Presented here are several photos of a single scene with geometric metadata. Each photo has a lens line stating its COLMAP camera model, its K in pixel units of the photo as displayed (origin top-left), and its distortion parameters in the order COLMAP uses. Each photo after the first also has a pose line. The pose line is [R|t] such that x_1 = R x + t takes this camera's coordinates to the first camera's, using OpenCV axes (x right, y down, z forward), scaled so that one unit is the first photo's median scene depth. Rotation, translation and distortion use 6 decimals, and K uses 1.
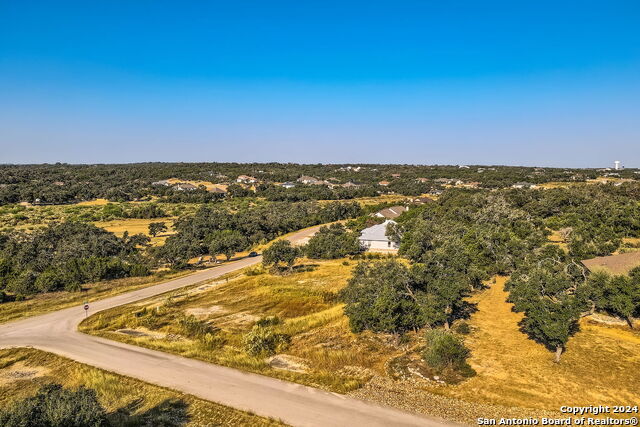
lens RADIAL K [[474.2, 0, 320.0], [0, 474.2, 213.5], [0, 0, 1]] dist [-0.001593, 0.013204]
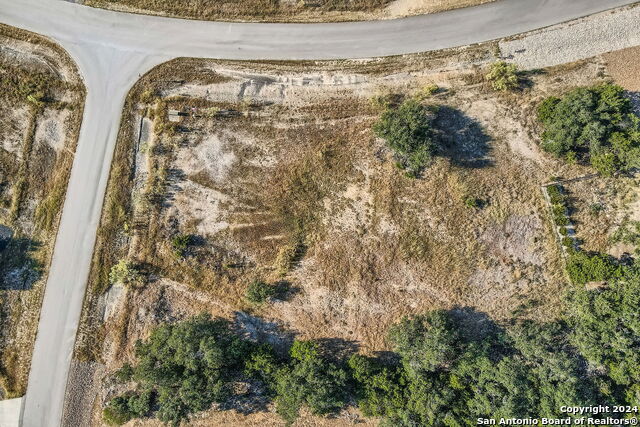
lens RADIAL K [[474.2, 0, 320.0], [0, 474.2, 213.5], [0, 0, 1]] dist [-0.001593, 0.013204]
pose [[0.414455, 0.909815, -0.021504, -0.001801], [-0.056042, 0.049100, 0.997220, -0.125153], [0.908342, -0.412098, 0.071338, 0.163379]]
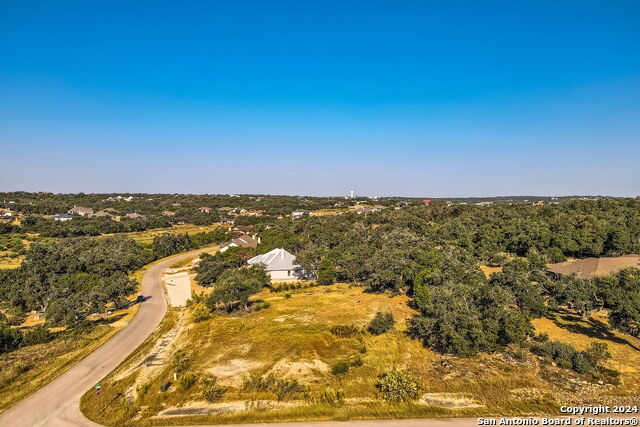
lens RADIAL K [[474.2, 0, 320.0], [0, 474.2, 213.5], [0, 0, 1]] dist [-0.001593, 0.013204]
pose [[0.876755, -0.021729, 0.480445, -0.075179], [0.051334, 0.997500, -0.048566, -0.002153], [-0.478189, 0.067244, 0.875679, 0.028416]]
